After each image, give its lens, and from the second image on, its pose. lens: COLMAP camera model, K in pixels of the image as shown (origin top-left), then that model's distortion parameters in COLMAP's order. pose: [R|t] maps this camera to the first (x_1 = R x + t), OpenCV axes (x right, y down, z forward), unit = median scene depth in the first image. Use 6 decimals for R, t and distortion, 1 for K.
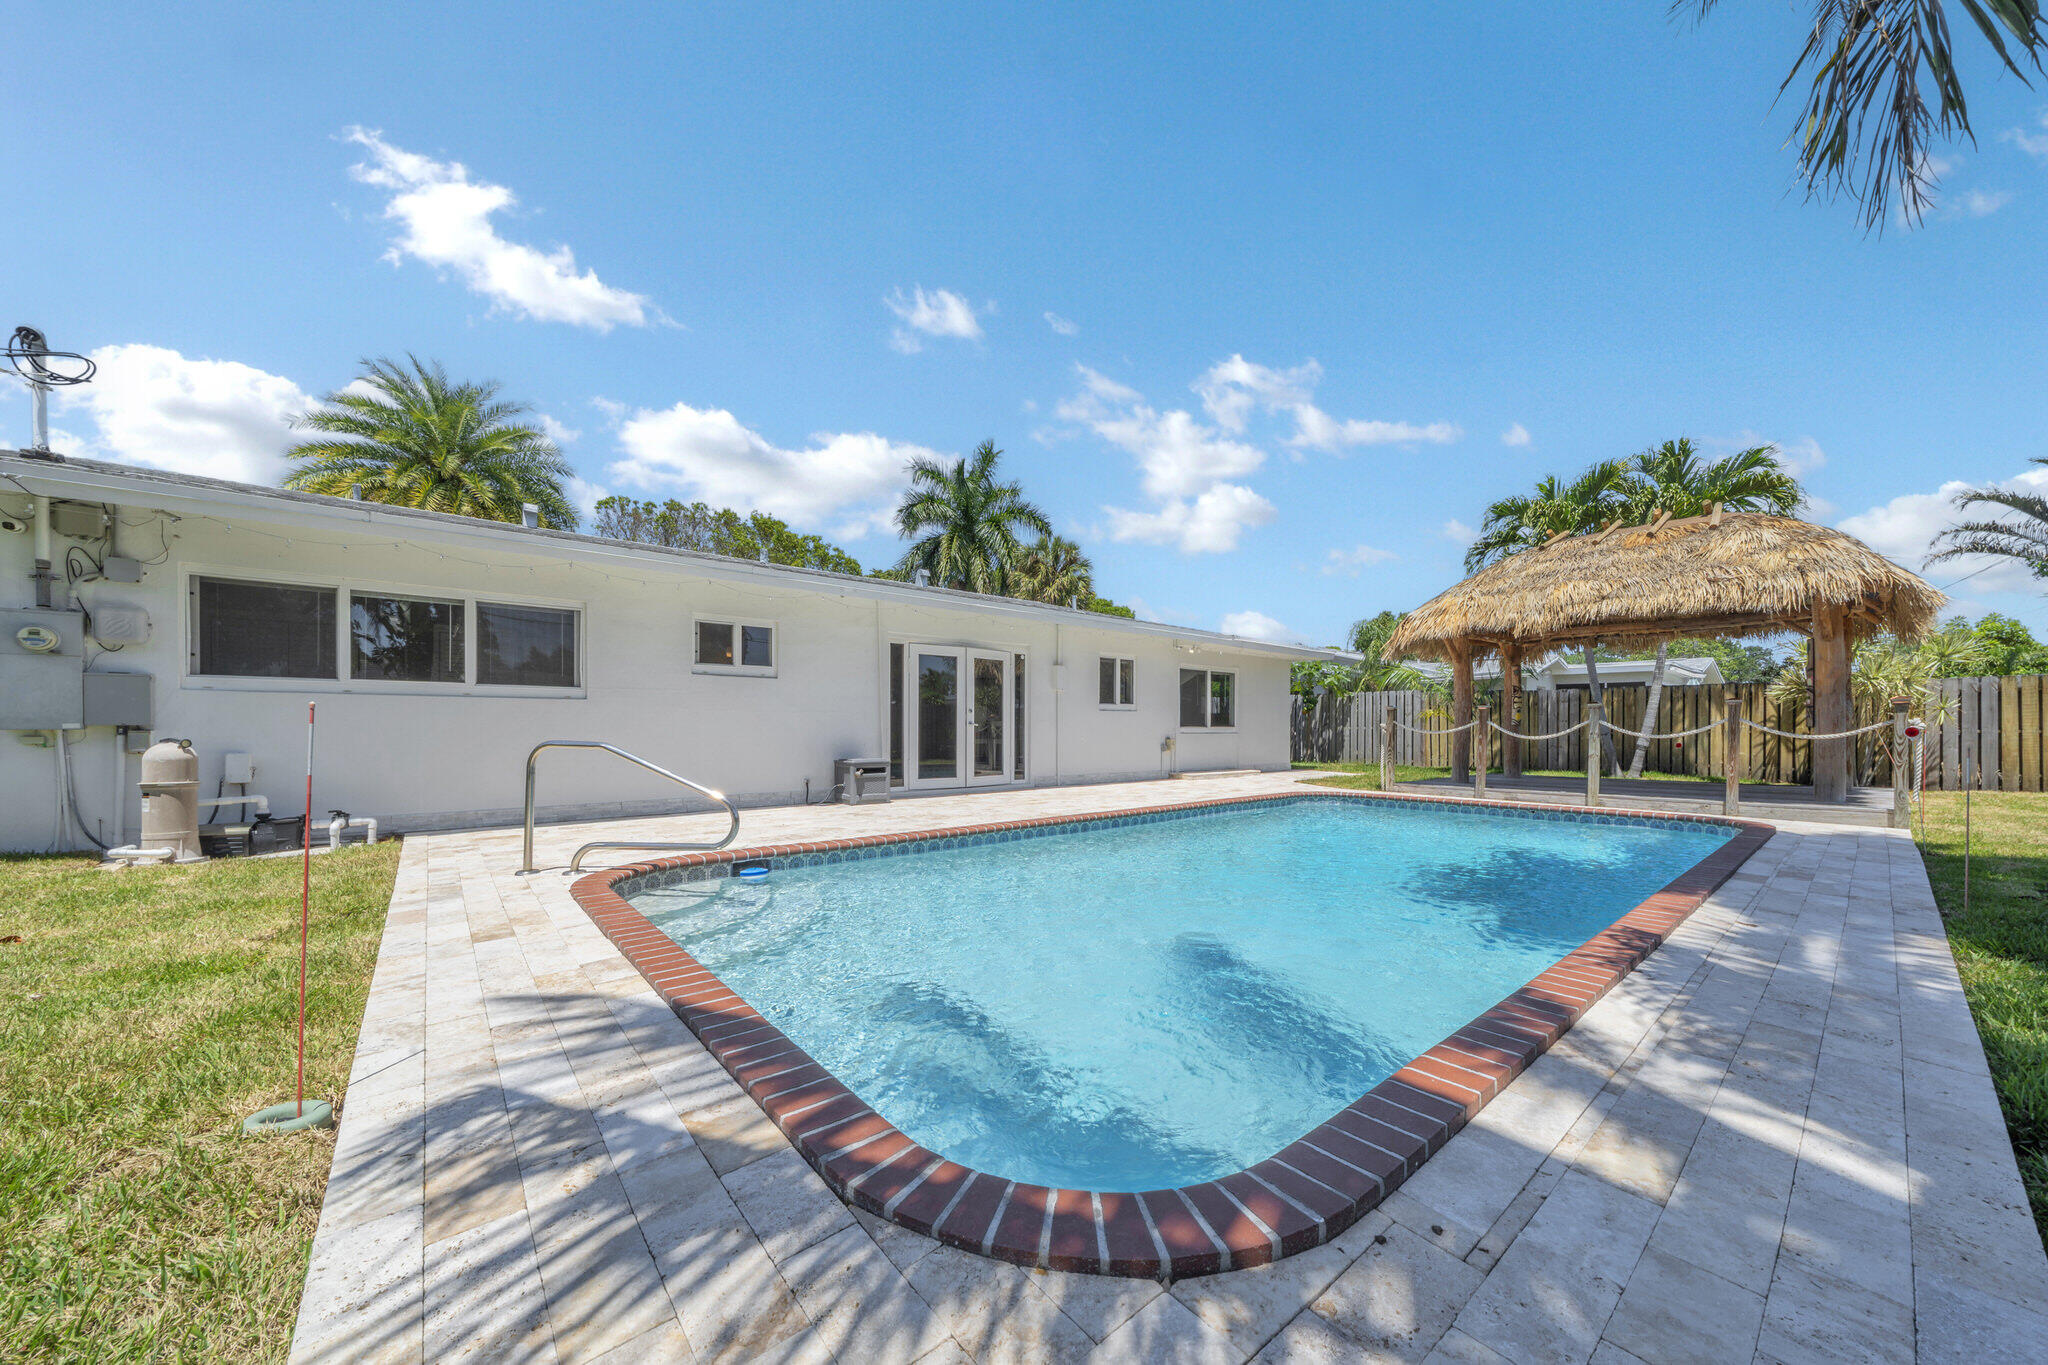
lens RADIAL K [[712.9, 0, 1007.2], [0, 712.9, 729.8], [0, 0, 1]] dist [-0.005586, -0.000323]
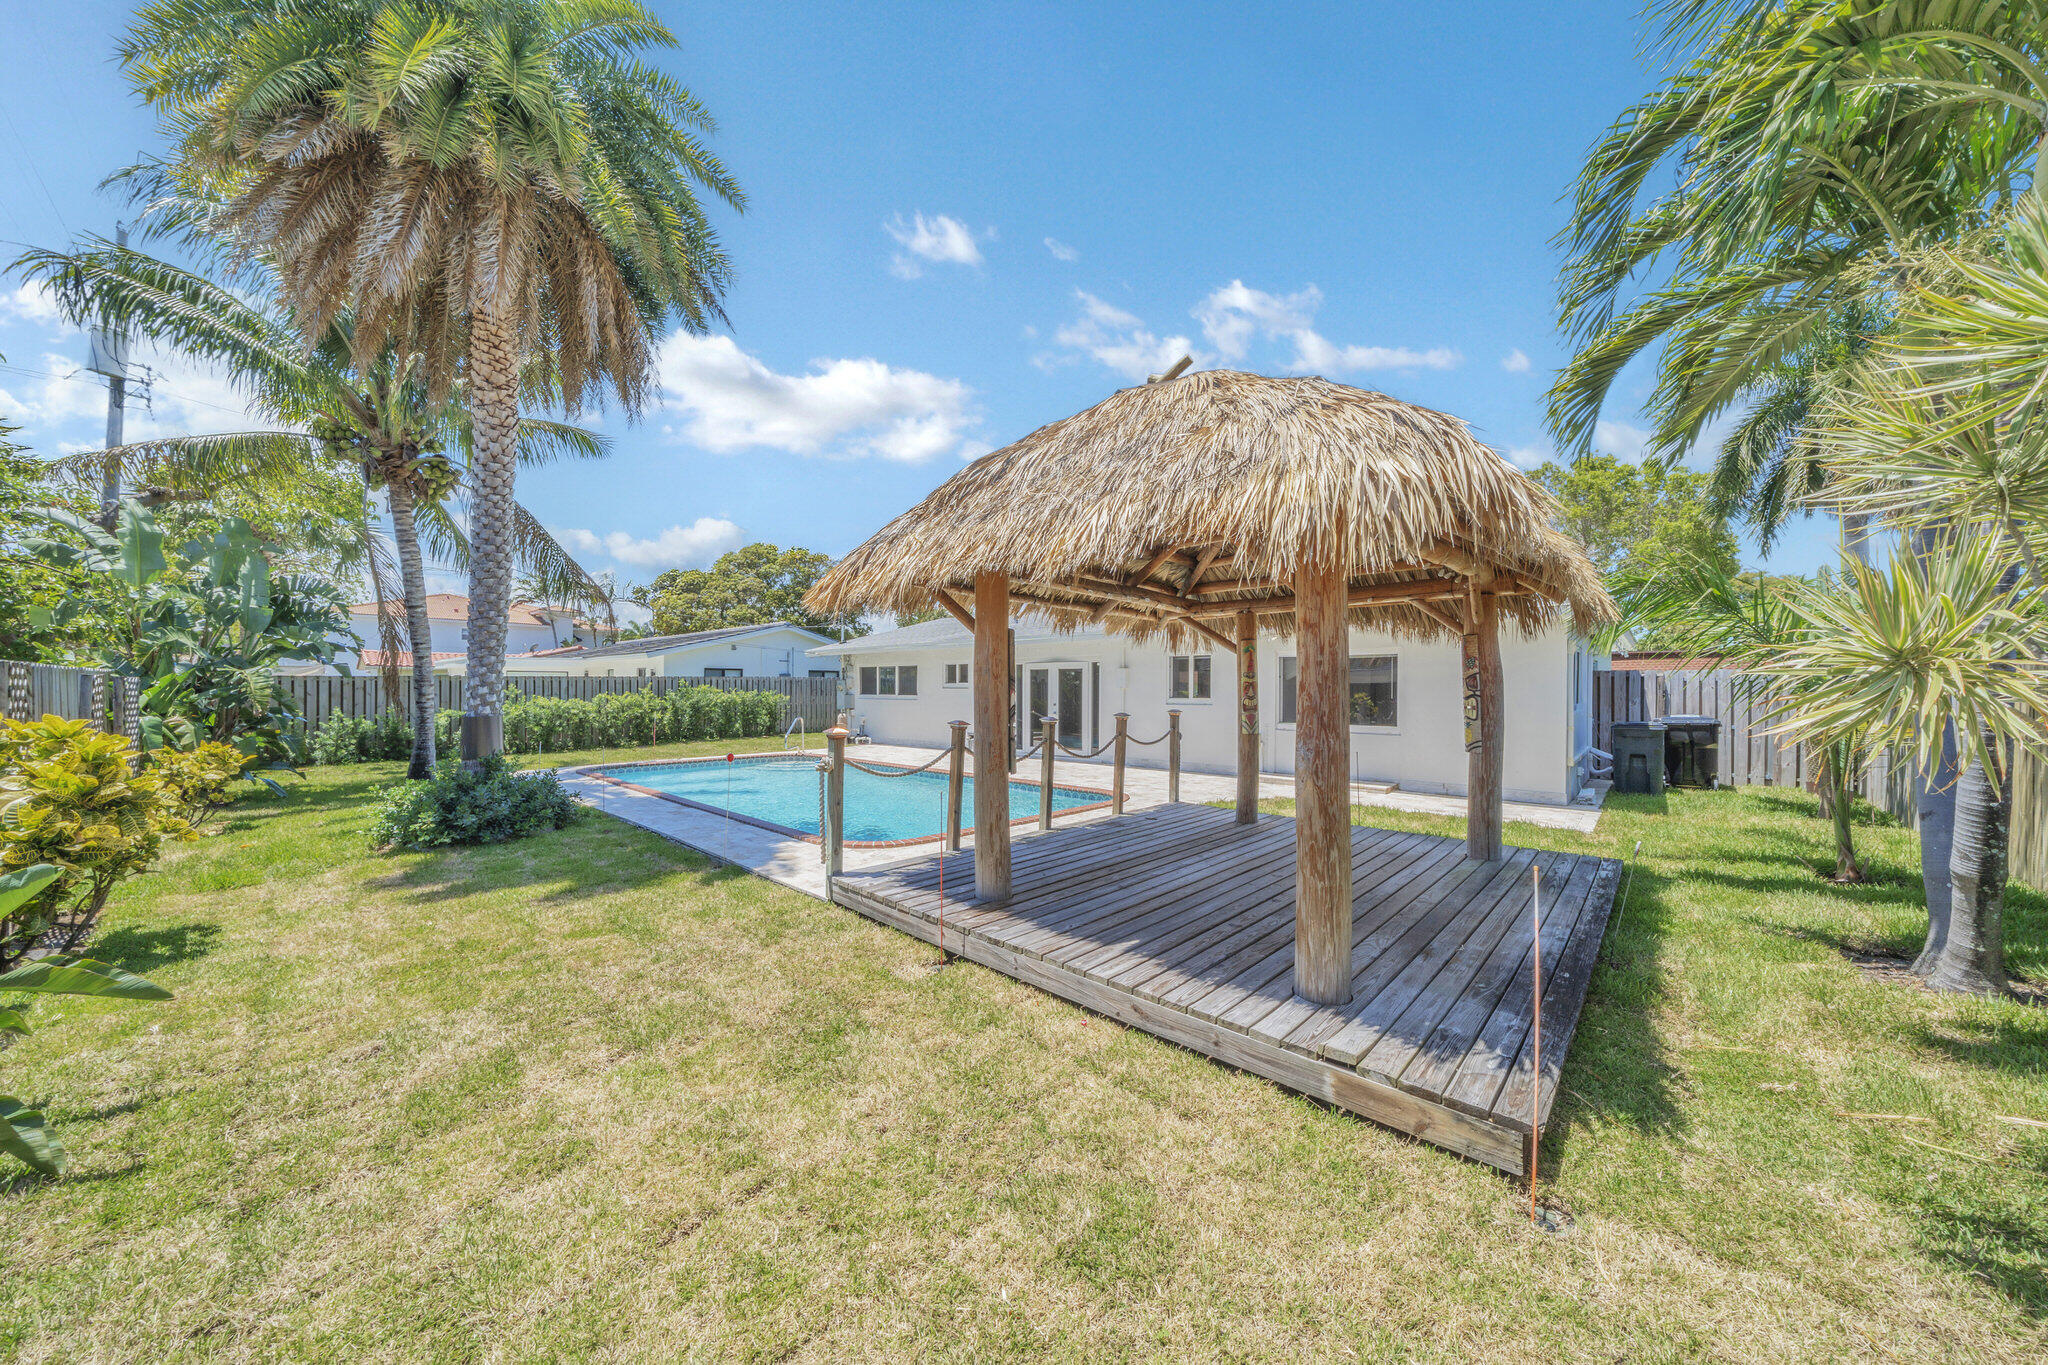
lens RADIAL K [[690.1, 0, 1016.3], [0, 690.1, 693.0], [0, 0, 1]] dist [-0.001899, -0.000021]
pose [[0.140225, 0.000048, -0.990120, 1.363840], [-0.007265, 0.999973, -0.000980, -0.048755], [0.990093, 0.007331, 0.140222, 0.712857]]
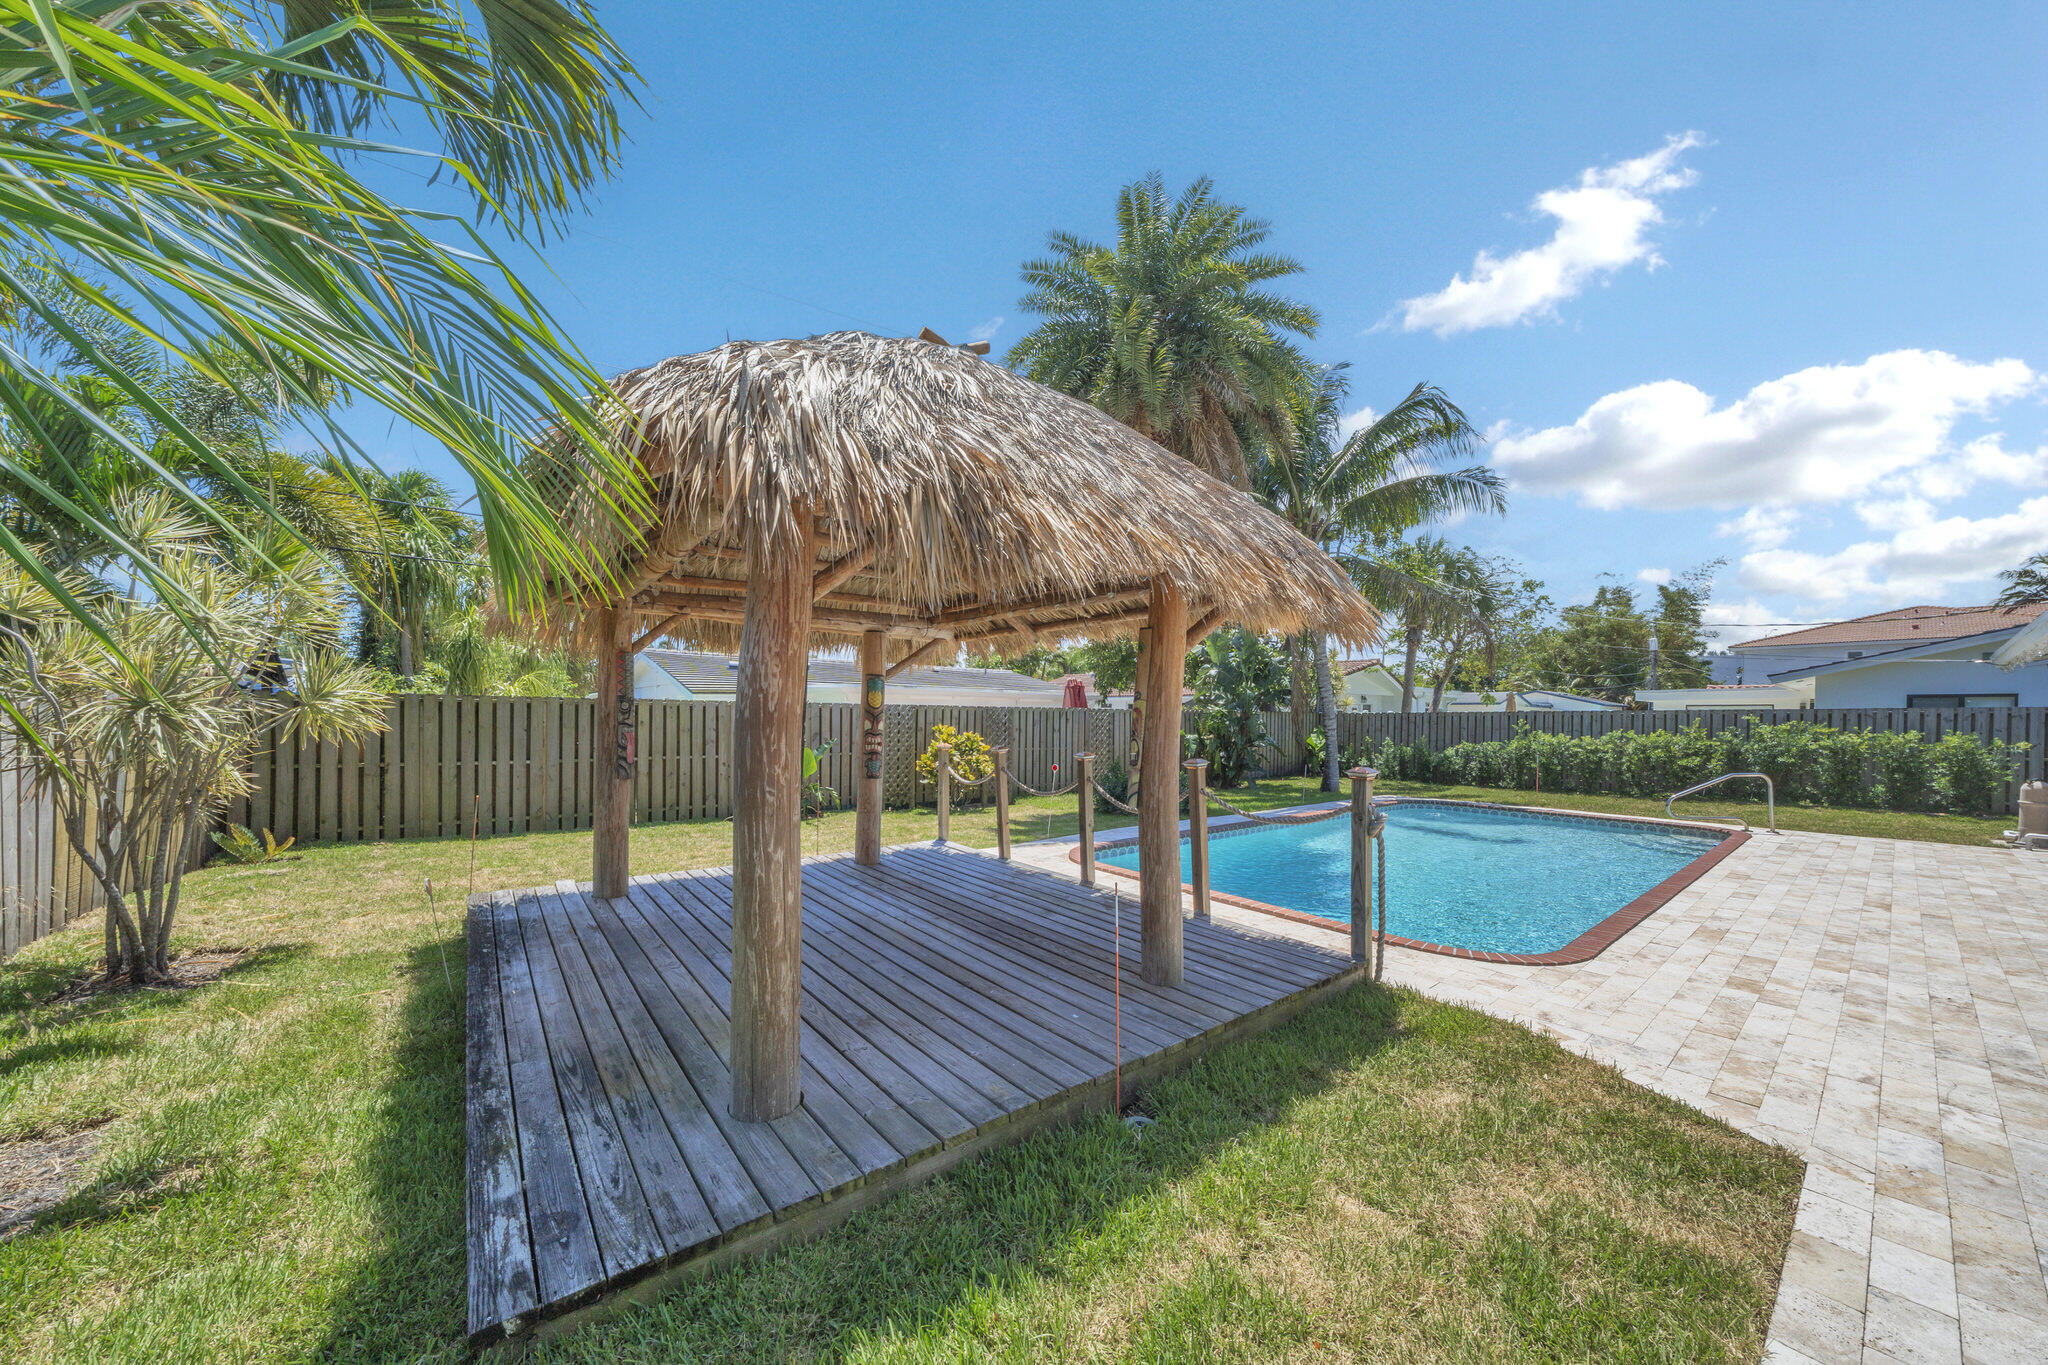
lens RADIAL K [[706.8, 0, 1029.0], [0, 706.8, 715.9], [0, 0, 1]] dist [-0.004674, -0.000252]
pose [[-0.999858, -0.016826, -0.001145, 0.754209], [-0.016831, 0.999850, 0.004190, -0.059193], [0.001074, 0.004208, -0.999991, 1.438473]]
